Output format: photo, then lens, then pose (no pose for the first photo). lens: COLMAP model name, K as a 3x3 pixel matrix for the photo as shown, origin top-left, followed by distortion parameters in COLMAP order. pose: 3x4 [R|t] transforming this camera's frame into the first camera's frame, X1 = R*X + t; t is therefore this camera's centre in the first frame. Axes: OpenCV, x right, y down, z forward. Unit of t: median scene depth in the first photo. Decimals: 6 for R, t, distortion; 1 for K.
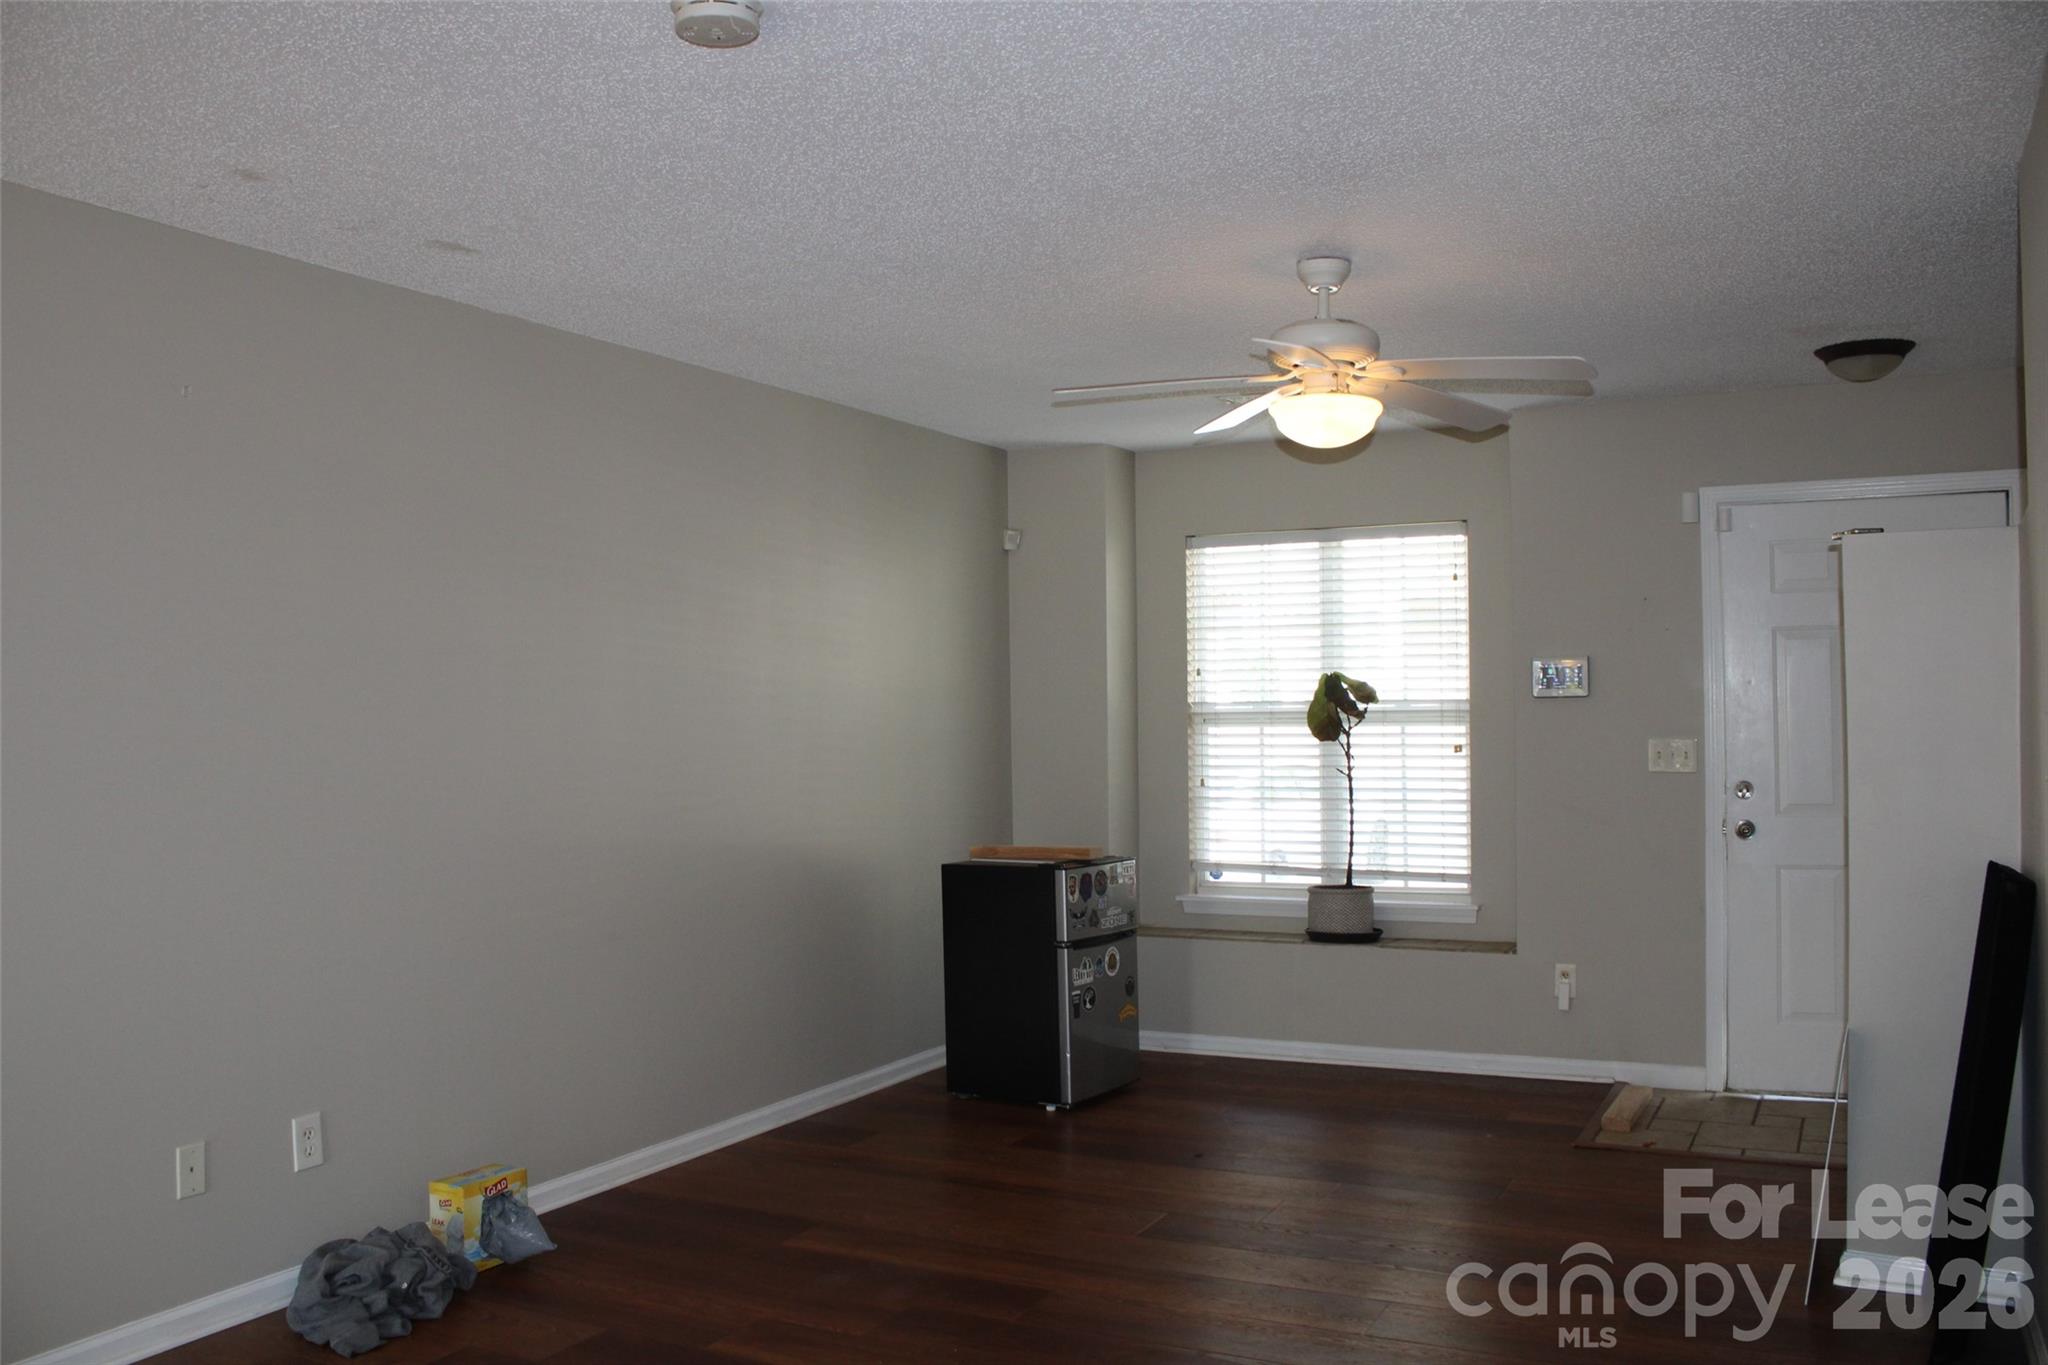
lens RADIAL K [[1743.7, 0, 1080.2], [0, 1743.7, 705.3], [0, 0, 1]] dist [-0.040745, 0.002557]
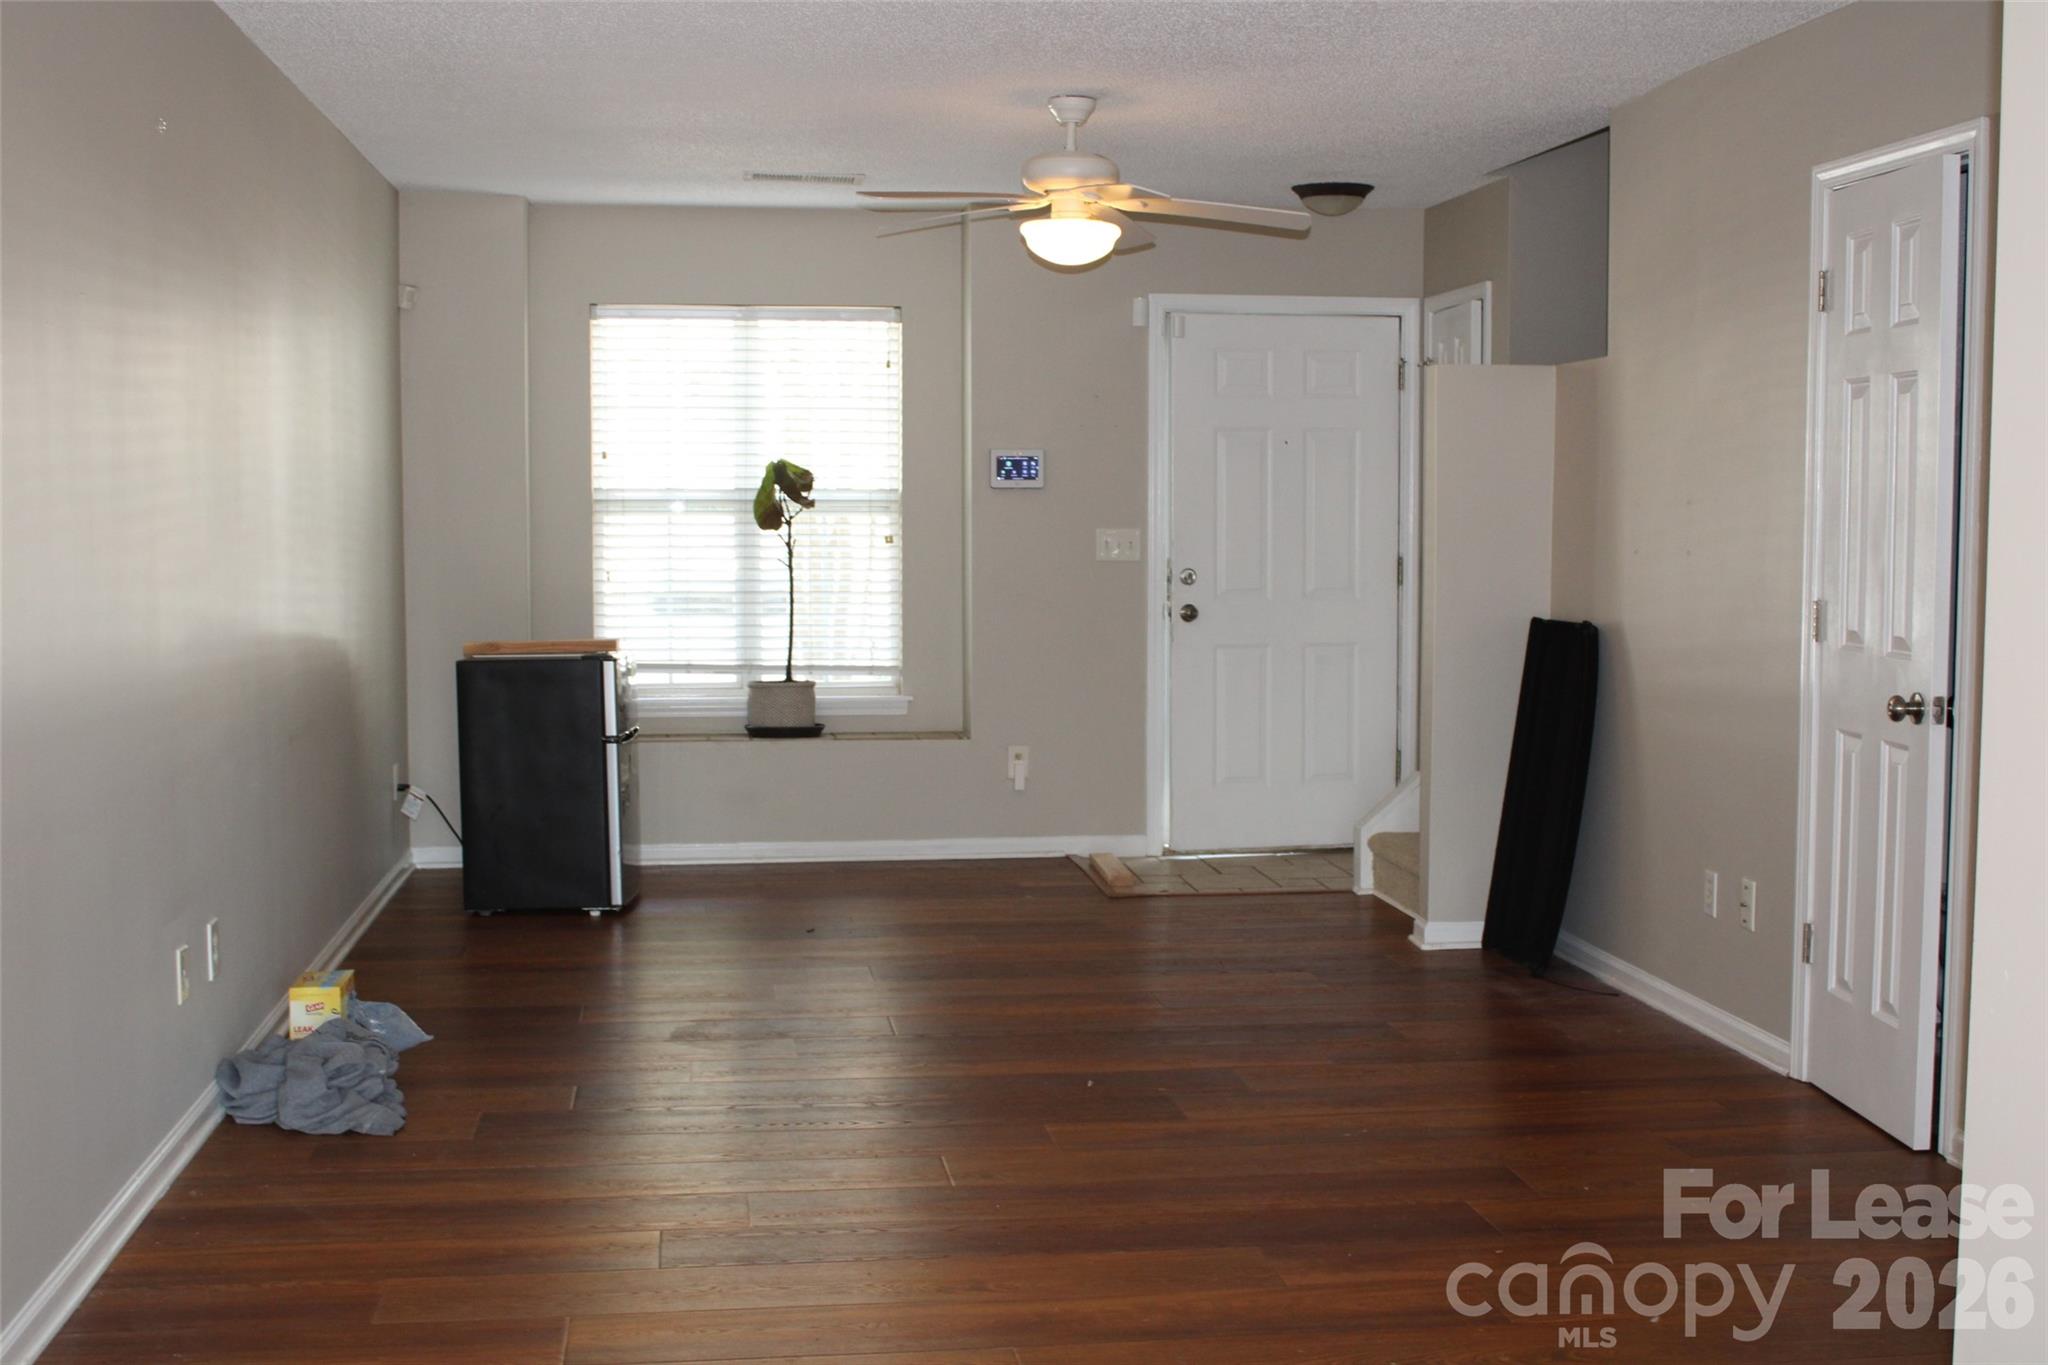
lens RADIAL K [[2485.8, 0, 1024.0], [0, 2485.8, 682.5], [0, 0, 1]] dist [-0.026473, -0.713457]
pose [[0.839665, -0.024871, 0.542535, -0.485970], [-0.013593, 0.997676, 0.066774, 0.010907], [-0.542935, -0.063443, 0.837375, -0.225089]]
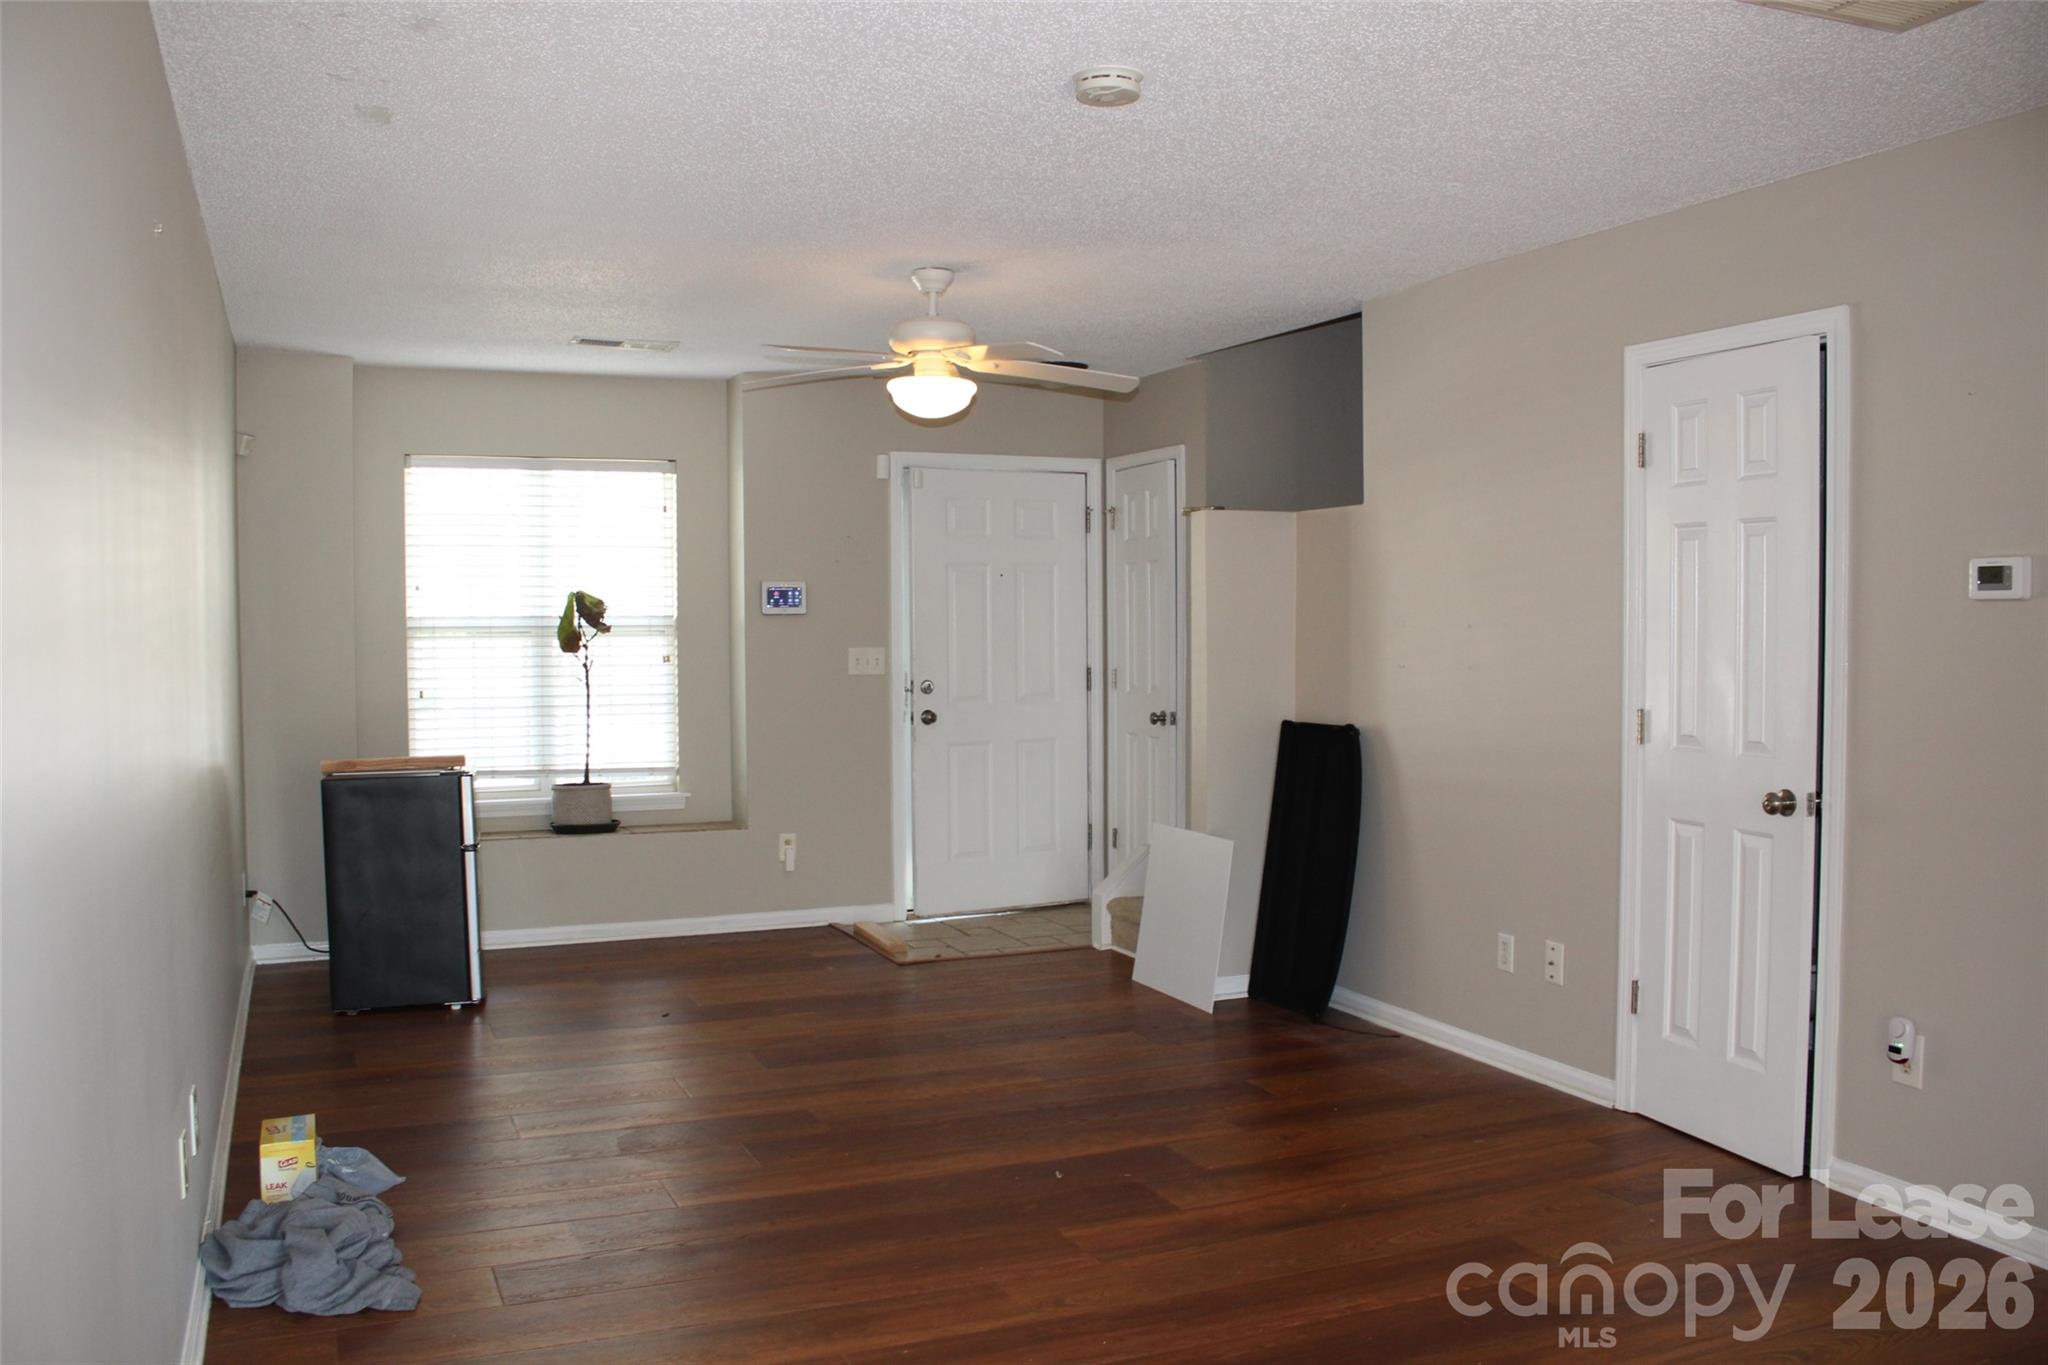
lens RADIAL K [[1752.6, 0, 1024.0], [0, 1752.6, 682.5], [0, 0, 1]] dist [-0.125593, 0.009695]
pose [[0.663081, -0.018399, 0.748321, -0.489343], [-0.005455, 0.999553, 0.029410, 0.005645], [-0.748527, -0.023584, 0.662684, 0.061999]]
